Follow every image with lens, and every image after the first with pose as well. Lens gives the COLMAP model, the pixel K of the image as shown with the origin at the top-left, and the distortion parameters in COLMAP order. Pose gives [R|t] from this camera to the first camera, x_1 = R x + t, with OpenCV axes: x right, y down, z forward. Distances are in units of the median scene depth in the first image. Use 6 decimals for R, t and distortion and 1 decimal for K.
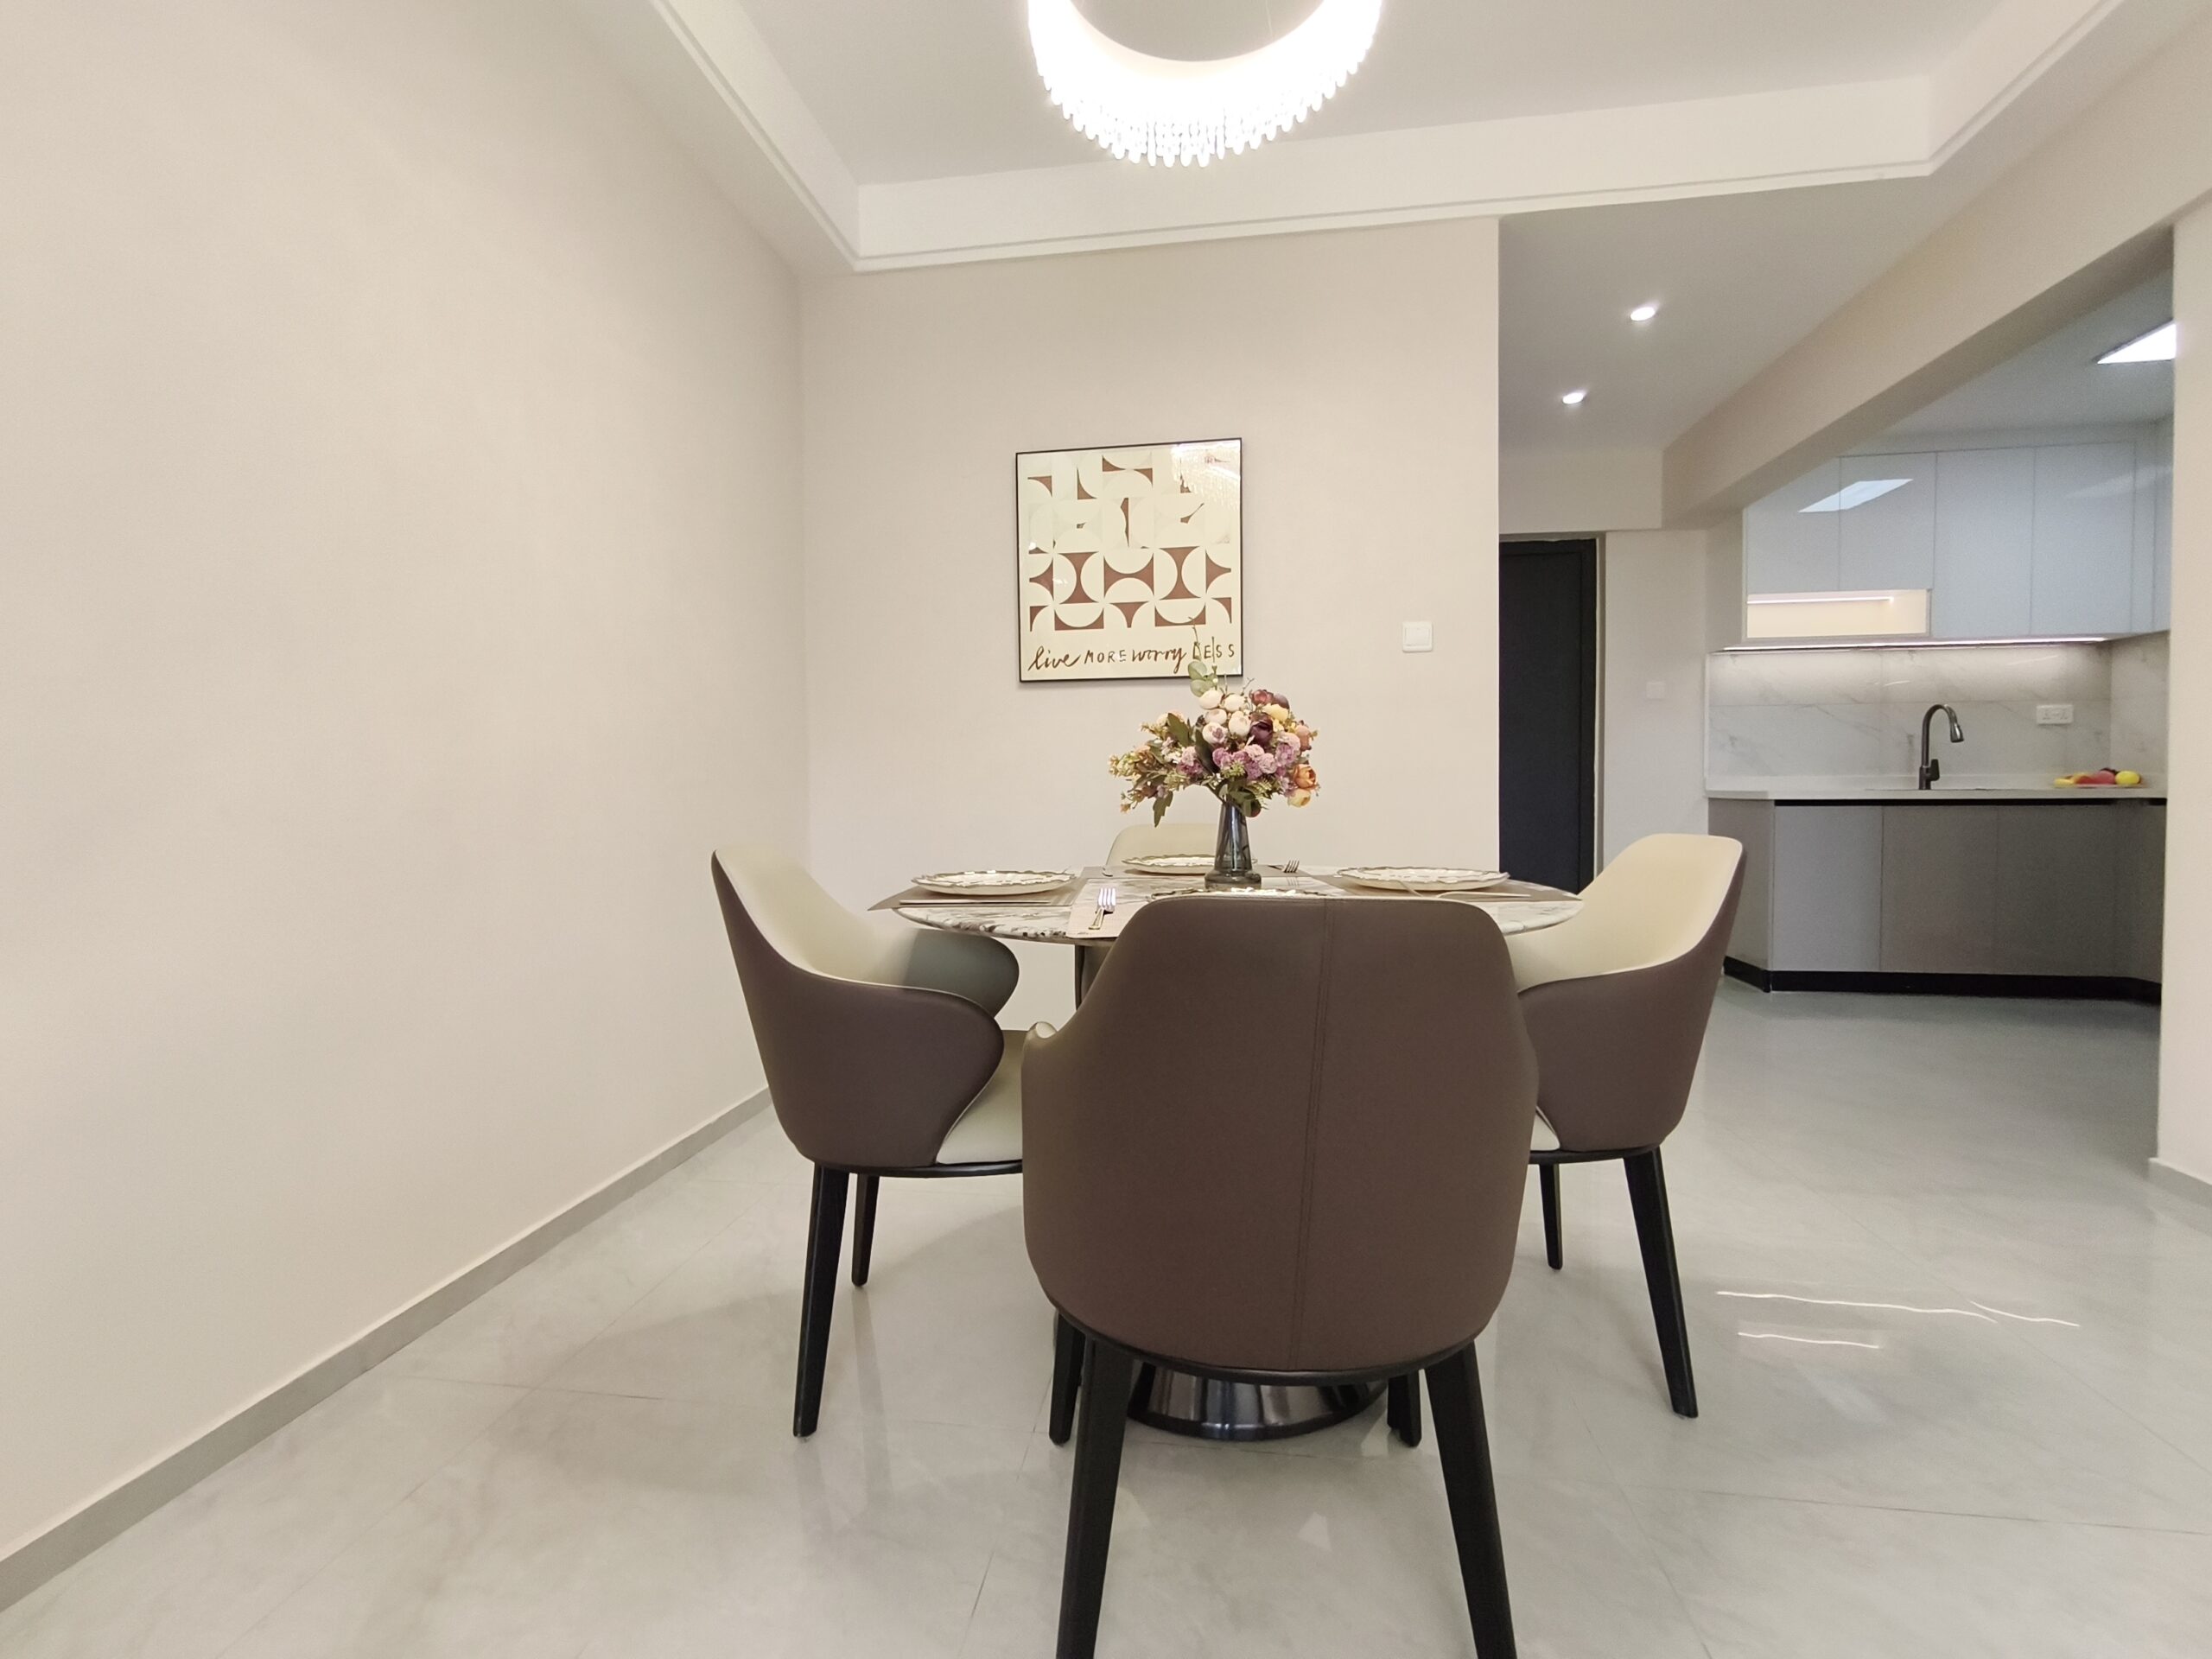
lens RADIAL K [[958.9, 0, 1114.5], [0, 958.9, 822.4], [0, 0, 1]] dist [-0.002810, -0.000785]
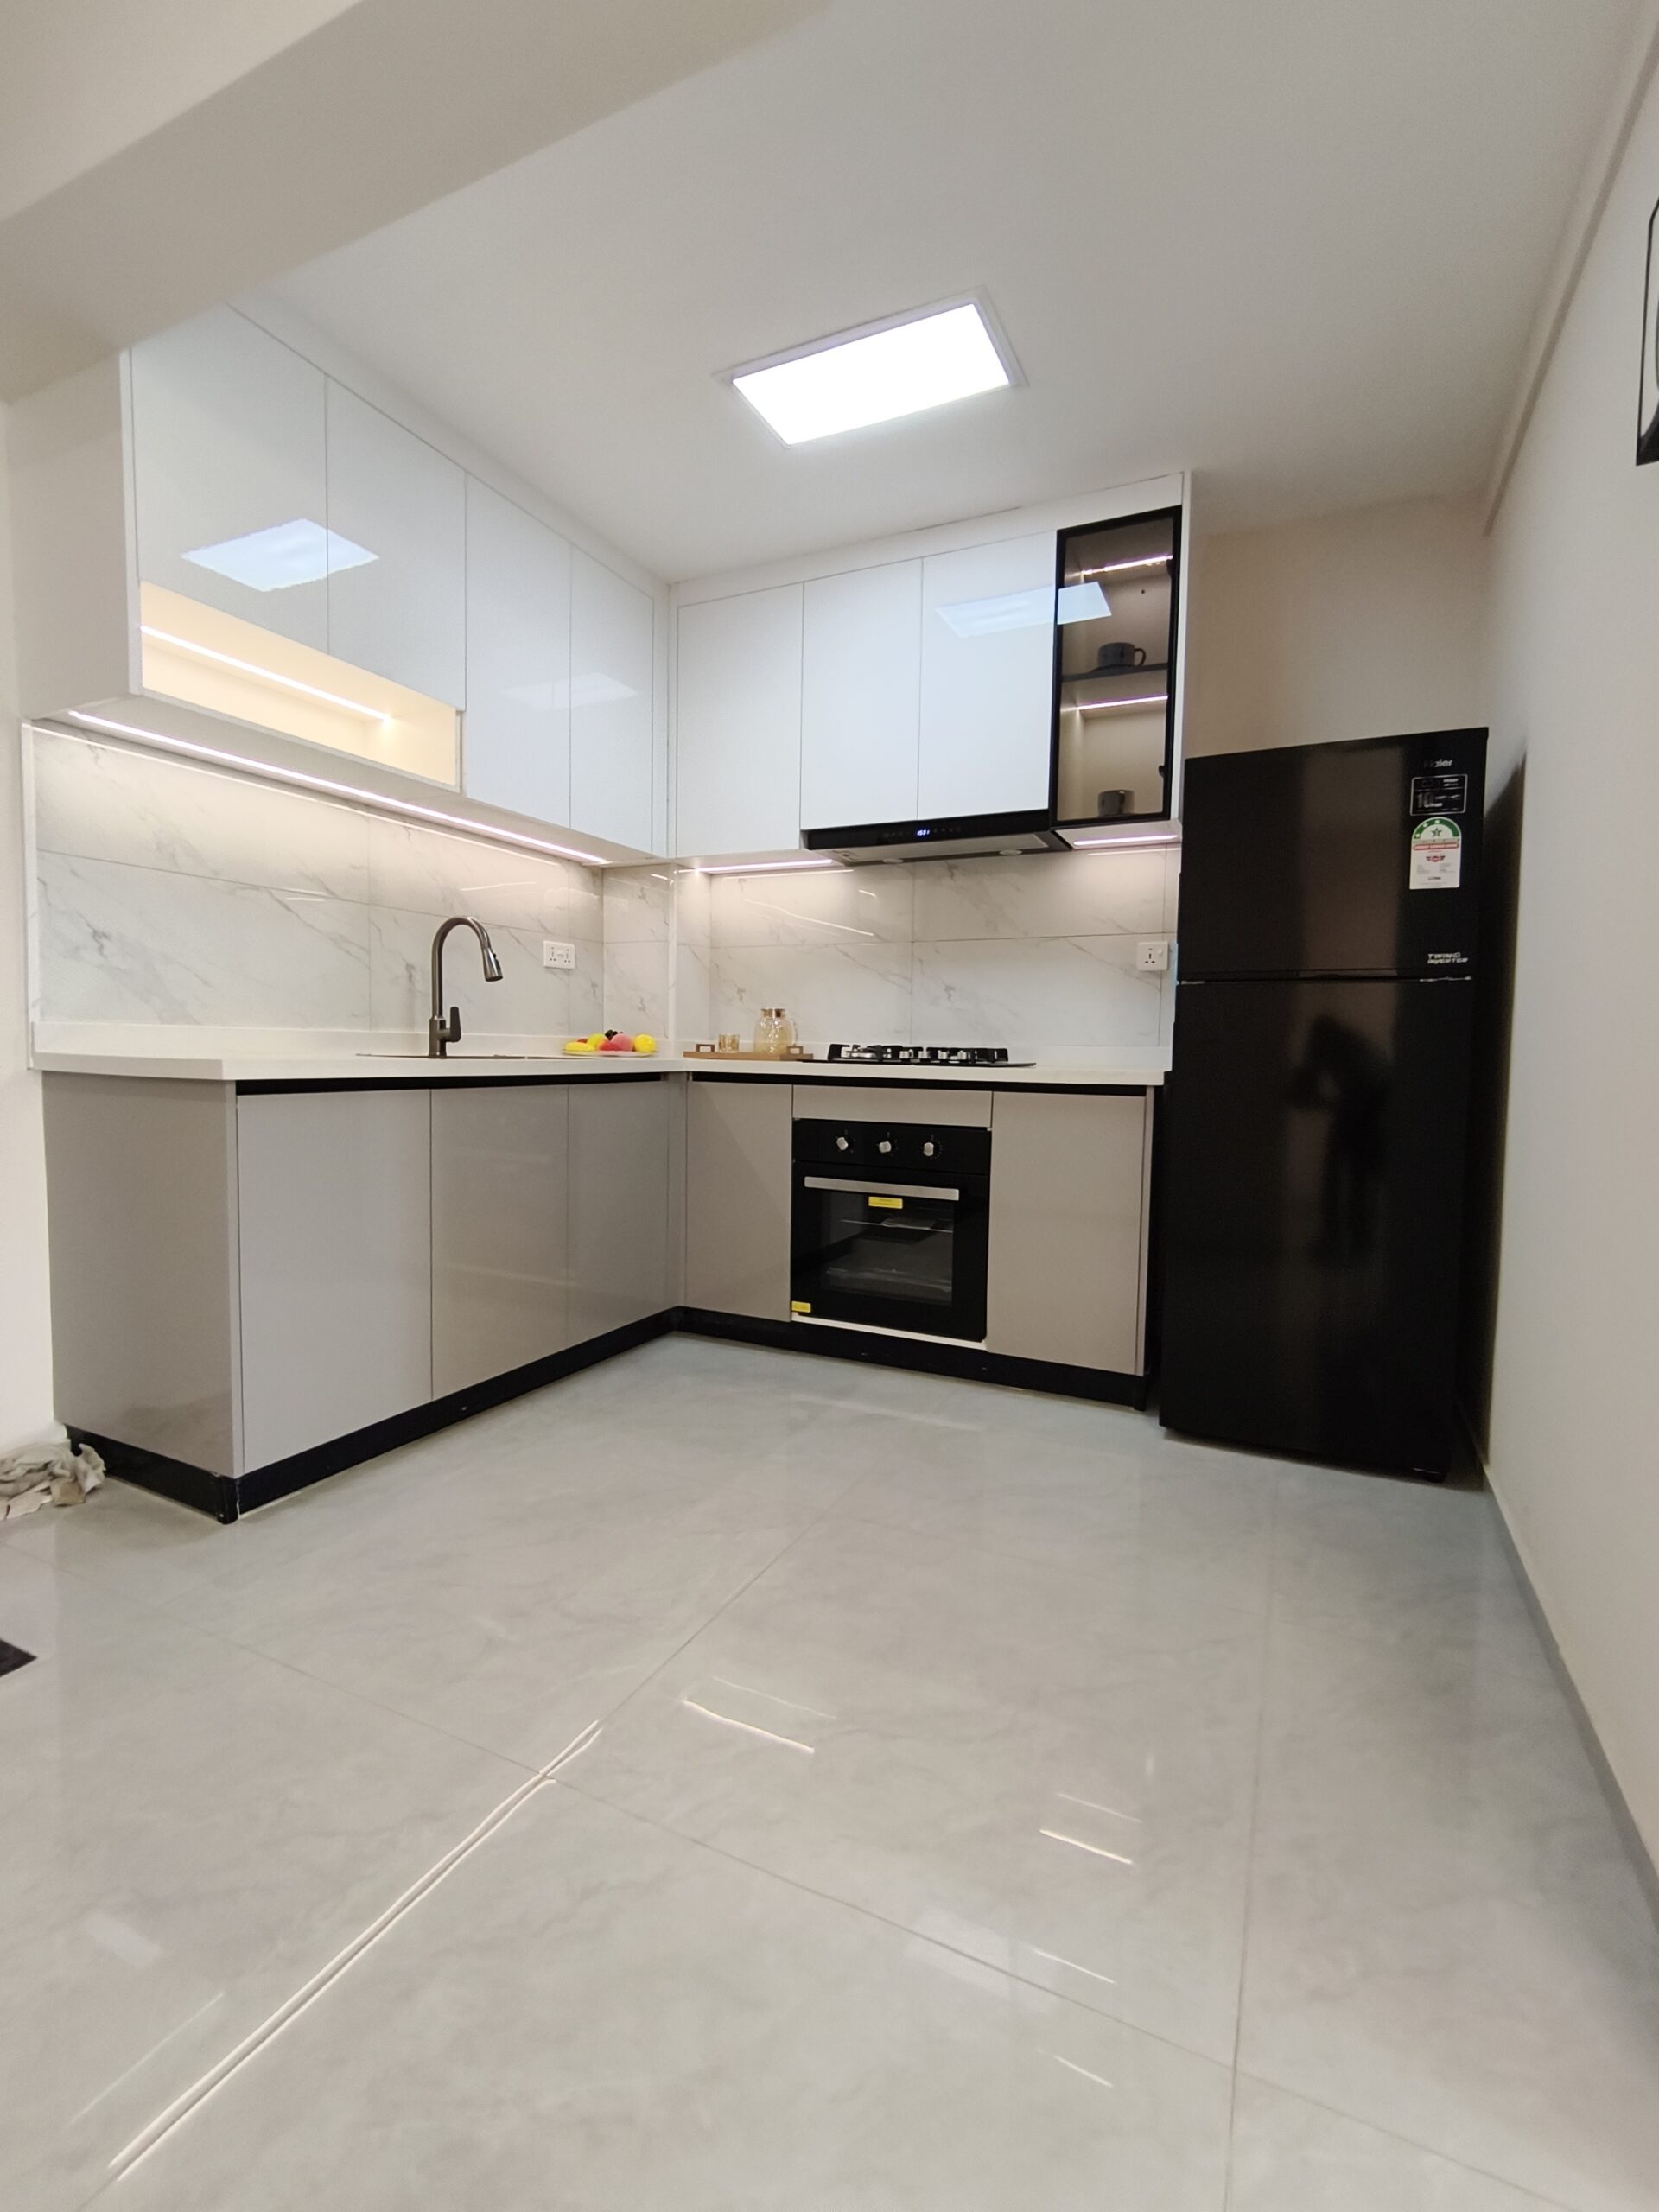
lens RADIAL K [[984.9, 0, 882.6], [0, 984.9, 1104.8], [0, 0, 1]] dist [-0.000421, -0.000747]
pose [[0.260009, -0.039162, 0.964812, 0.481054], [0.015176, 0.999220, 0.036469, -0.034318], [-0.965487, 0.005159, 0.260401, 0.855779]]
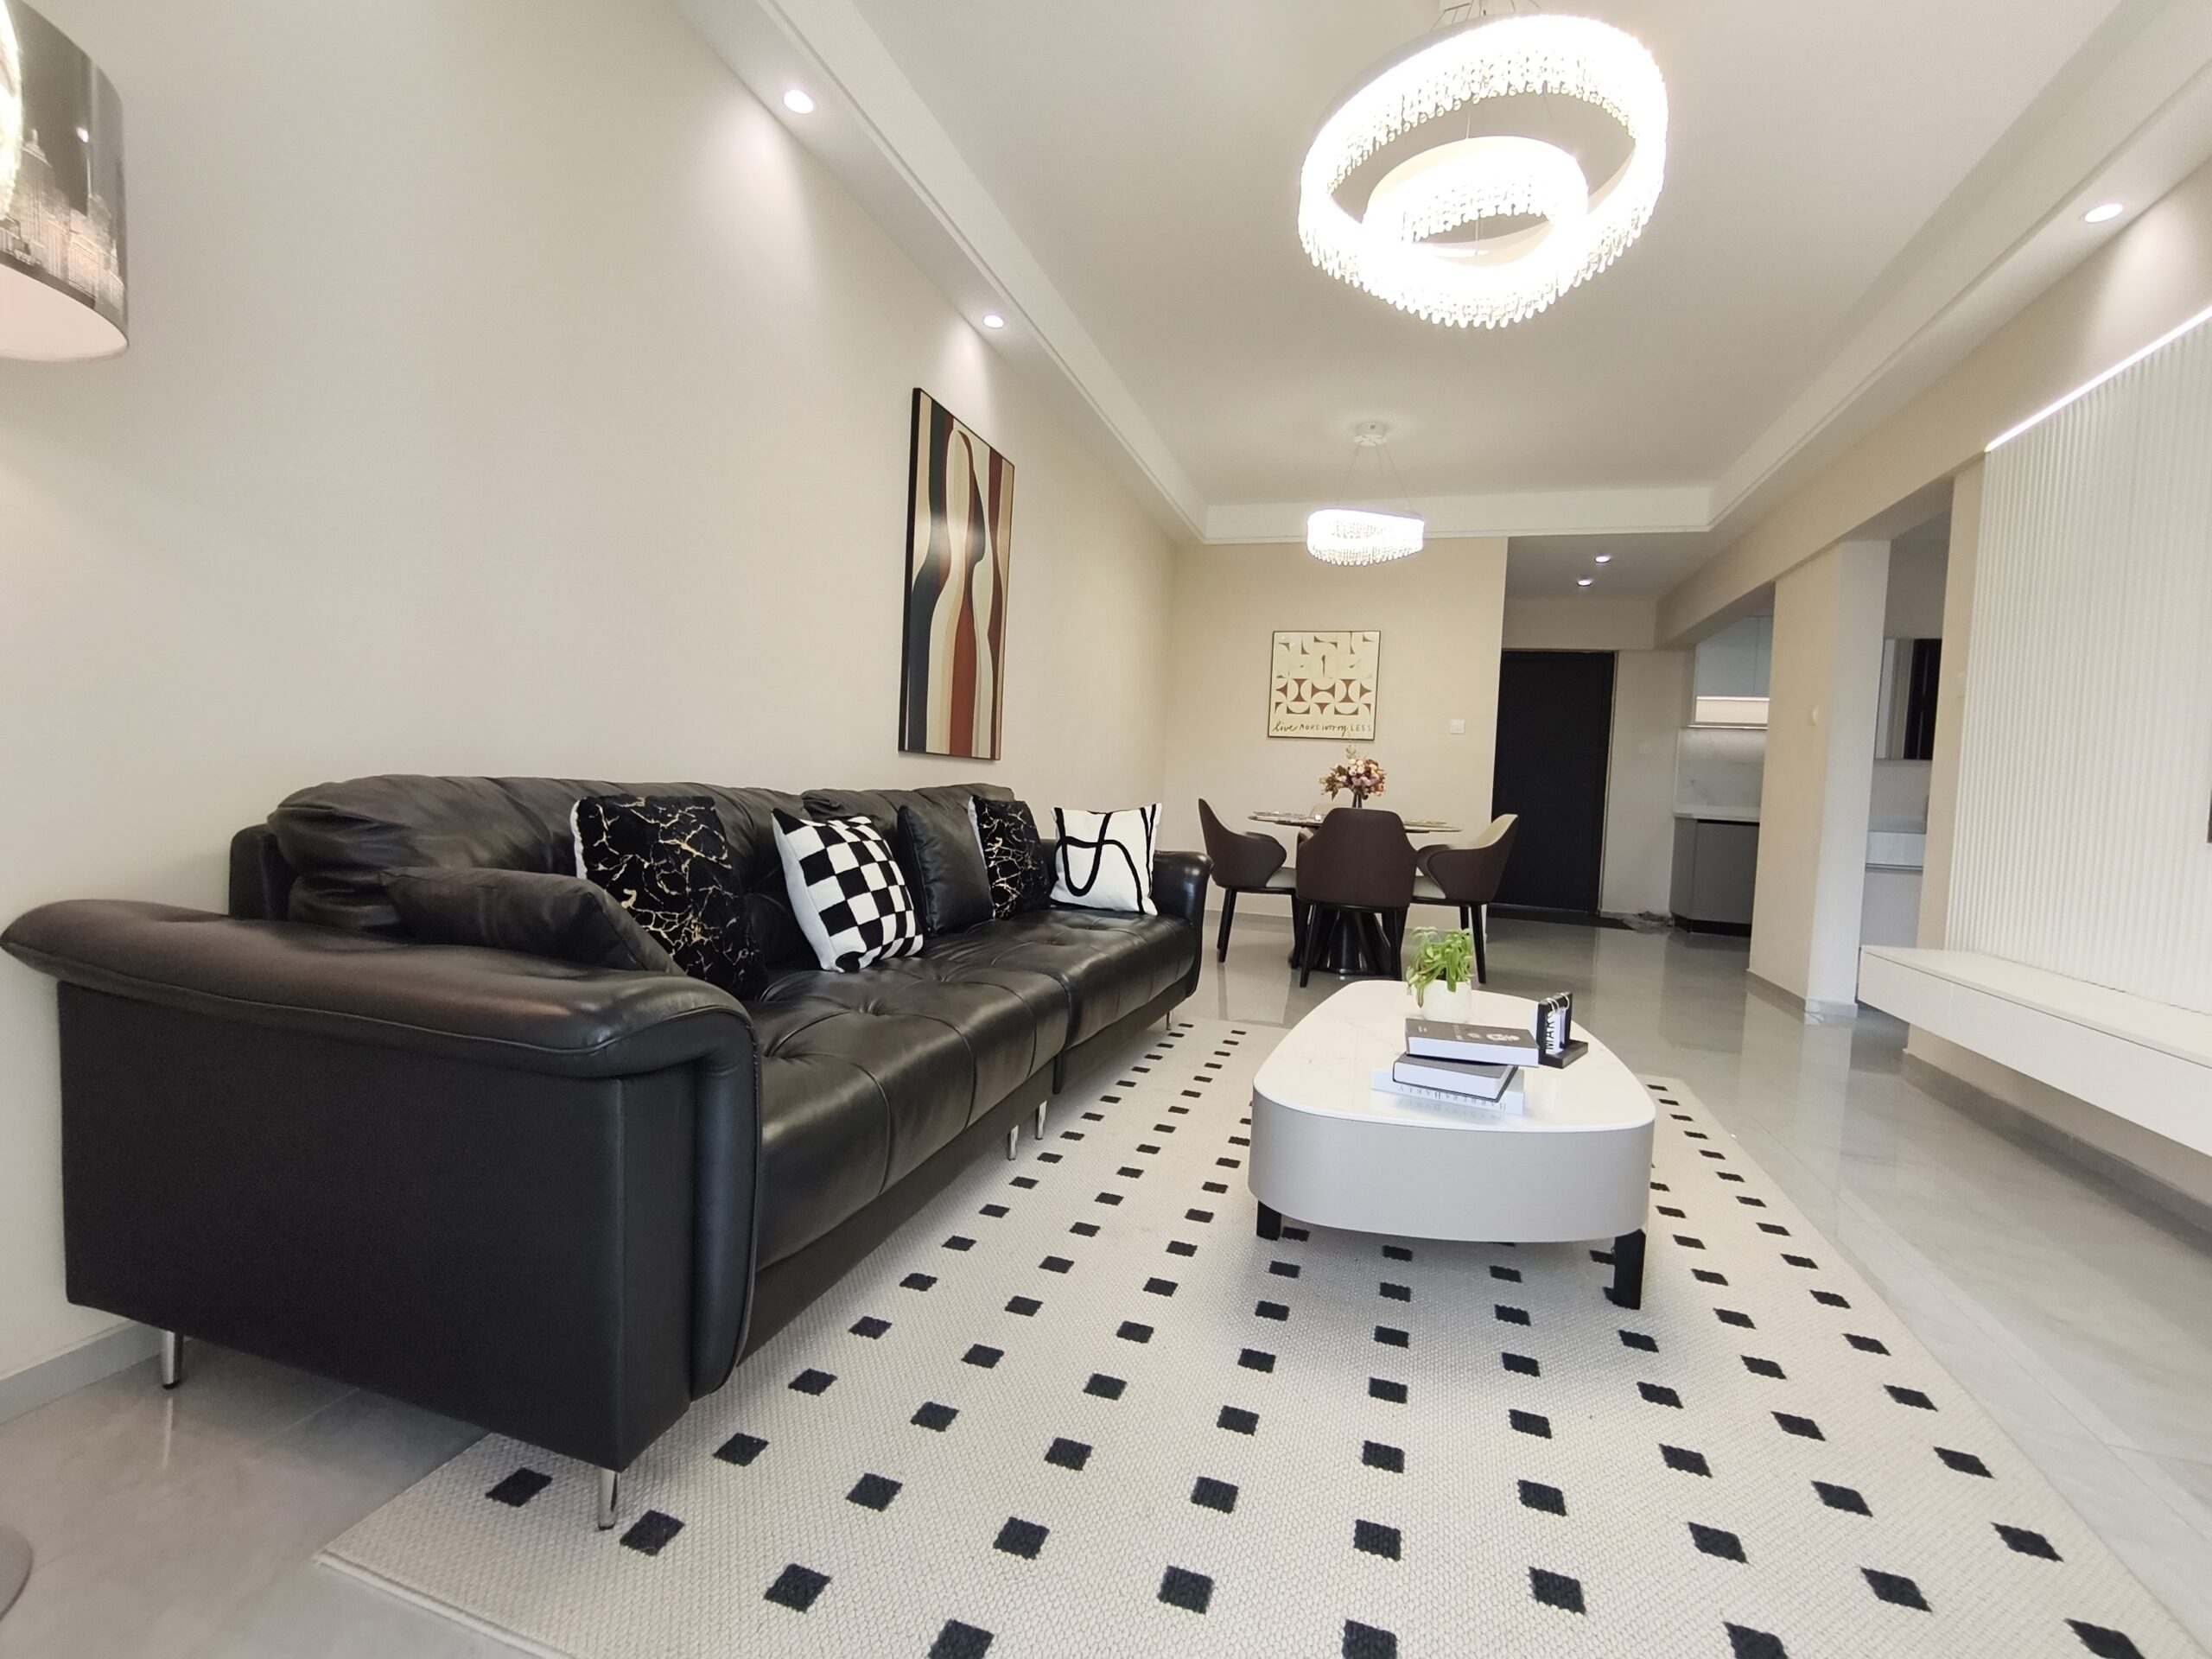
lens RADIAL K [[962.9, 0, 1116.2], [0, 962.9, 820.3], [0, 0, 1]] dist [0.000672, -0.000897]
pose [[0.985174, 0.064970, -0.158783, -0.080587], [-0.064990, 0.997873, 0.005071, 0.054030], [0.158775, 0.005324, 0.987300, -1.209596]]
